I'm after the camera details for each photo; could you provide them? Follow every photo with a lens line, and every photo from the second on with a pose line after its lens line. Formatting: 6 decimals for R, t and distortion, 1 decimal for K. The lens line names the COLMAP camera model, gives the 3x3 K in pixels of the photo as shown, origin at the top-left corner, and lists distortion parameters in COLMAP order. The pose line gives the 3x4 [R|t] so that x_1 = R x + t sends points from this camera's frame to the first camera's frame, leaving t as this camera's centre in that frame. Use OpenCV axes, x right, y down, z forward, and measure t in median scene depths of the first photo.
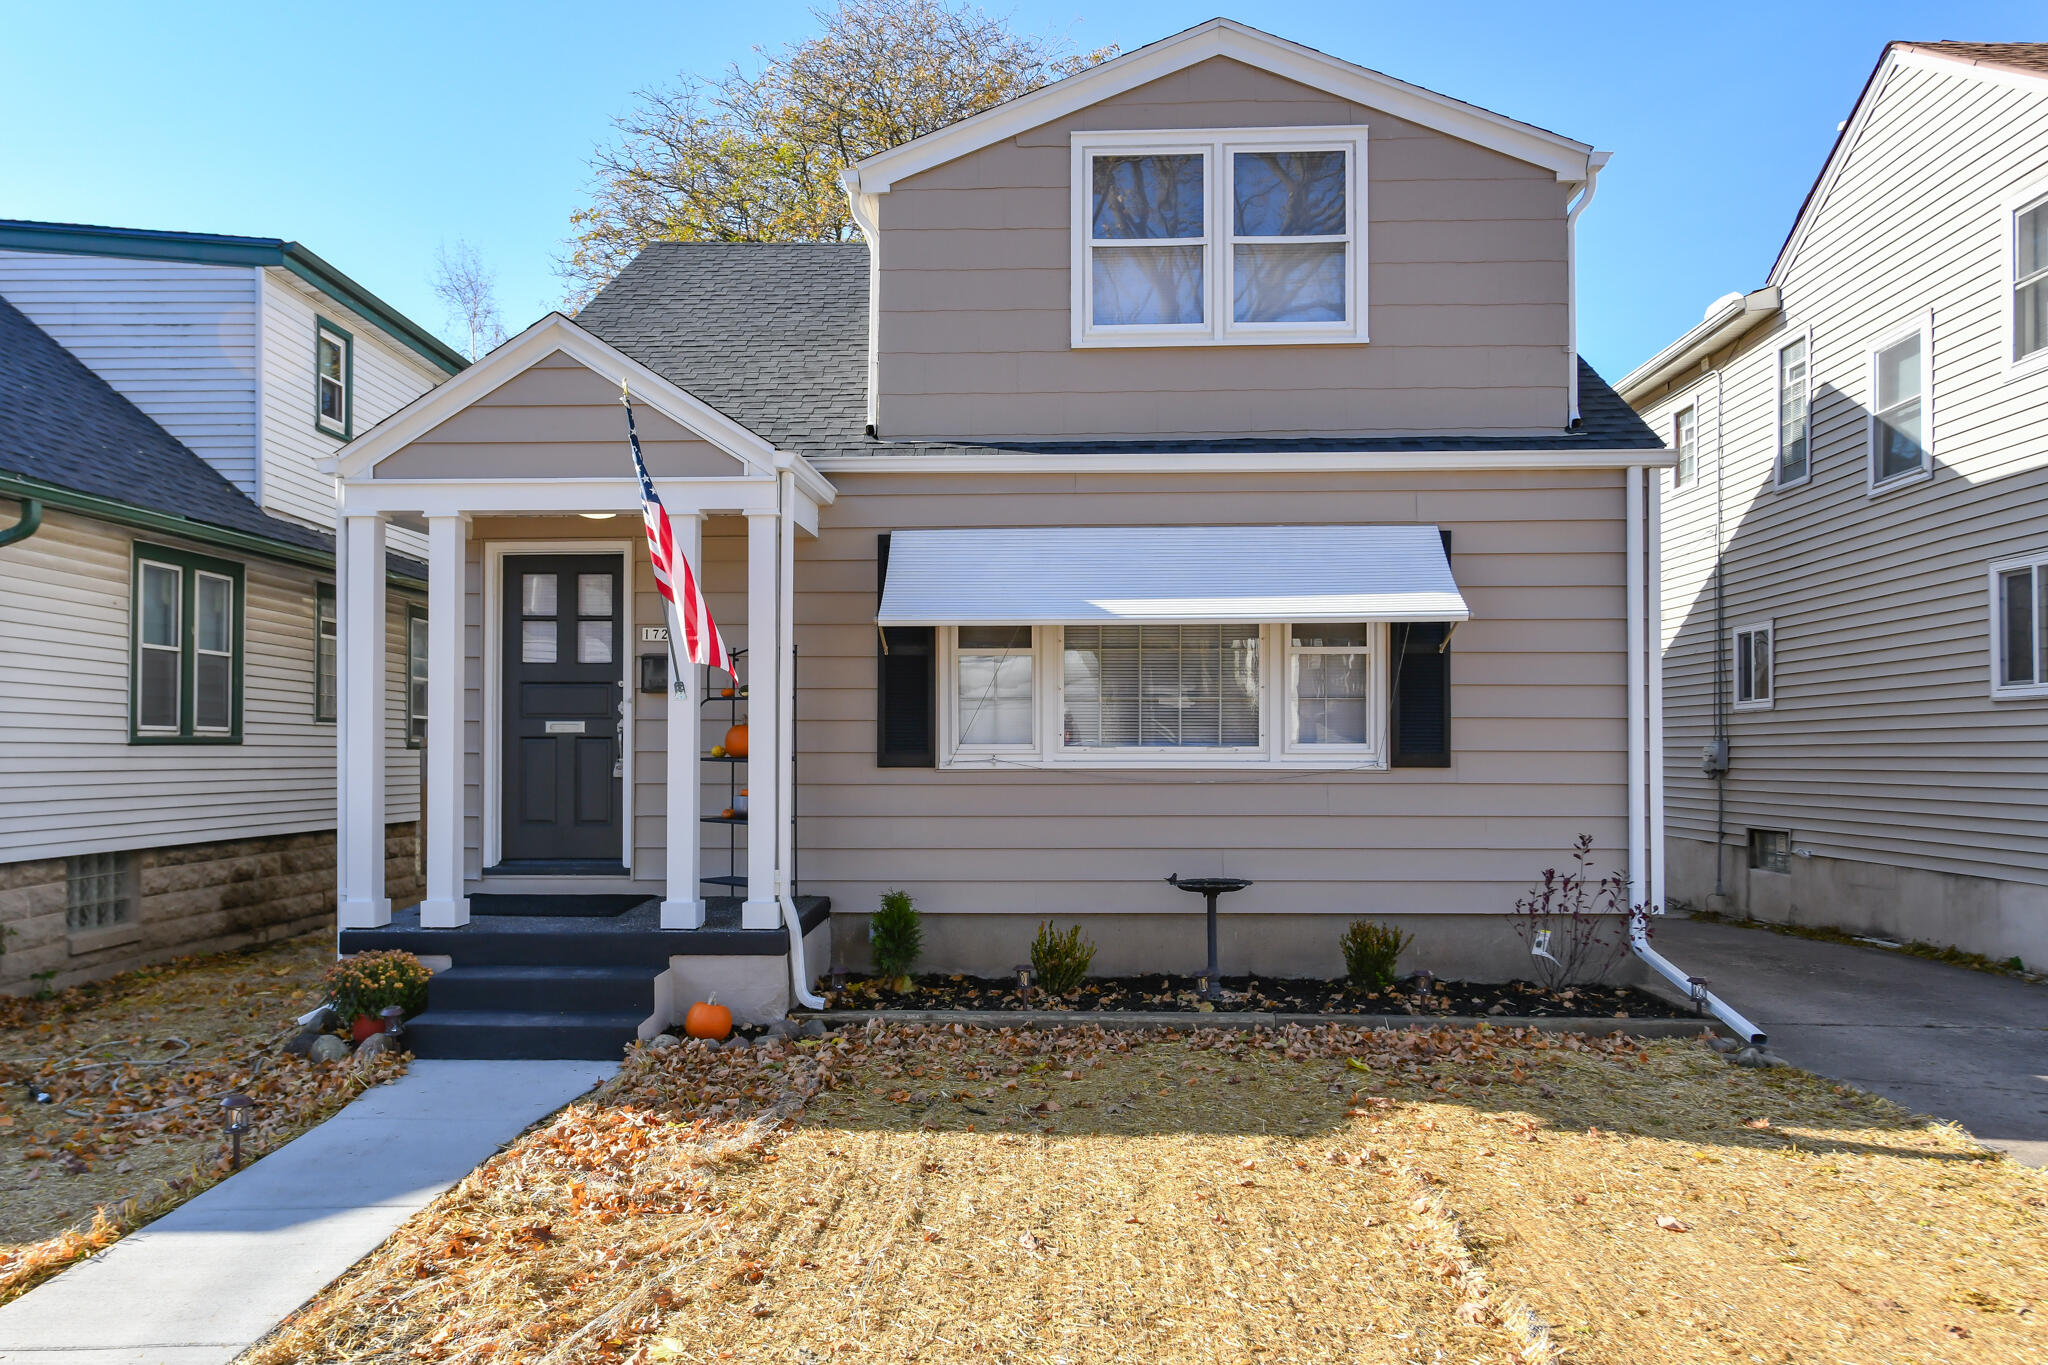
lens RADIAL K [[1362.1, 0, 1012.8], [0, 1362.1, 736.1], [0, 0, 1]] dist [-0.001363, -0.000362]
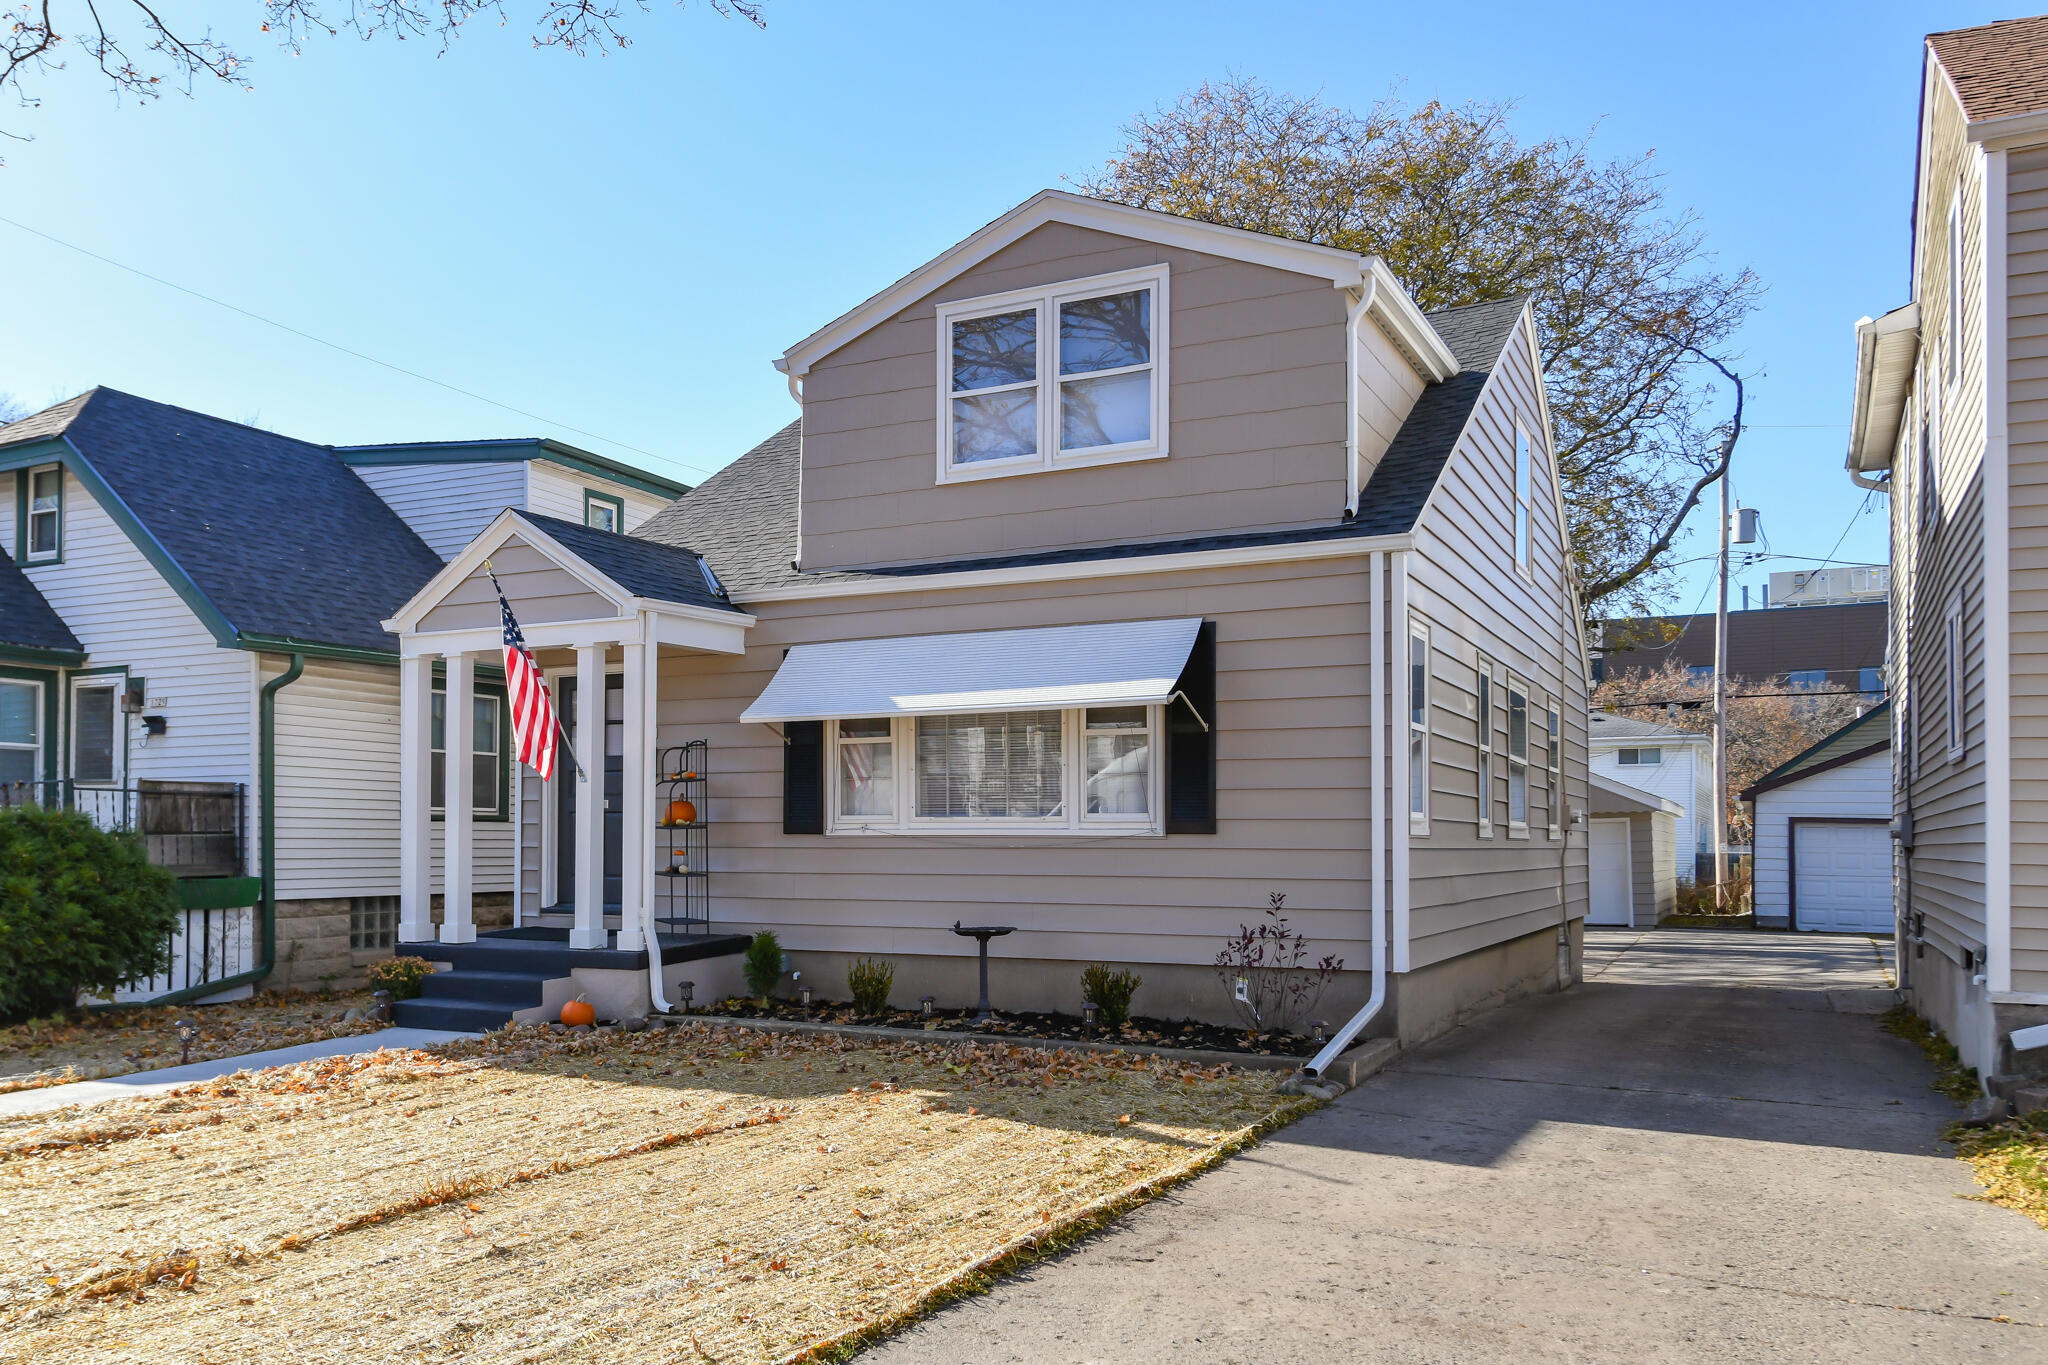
lens RADIAL K [[1466.1, 0, 1091.5], [0, 1466.1, 824.8], [0, 0, 1]] dist [-0.000830, 0.004183]
pose [[0.924008, -0.002472, -0.382366, 0.682370], [0.002200, 0.999997, -0.001150, 0.016543], [0.382368, 0.000222, 0.924010, -0.144826]]
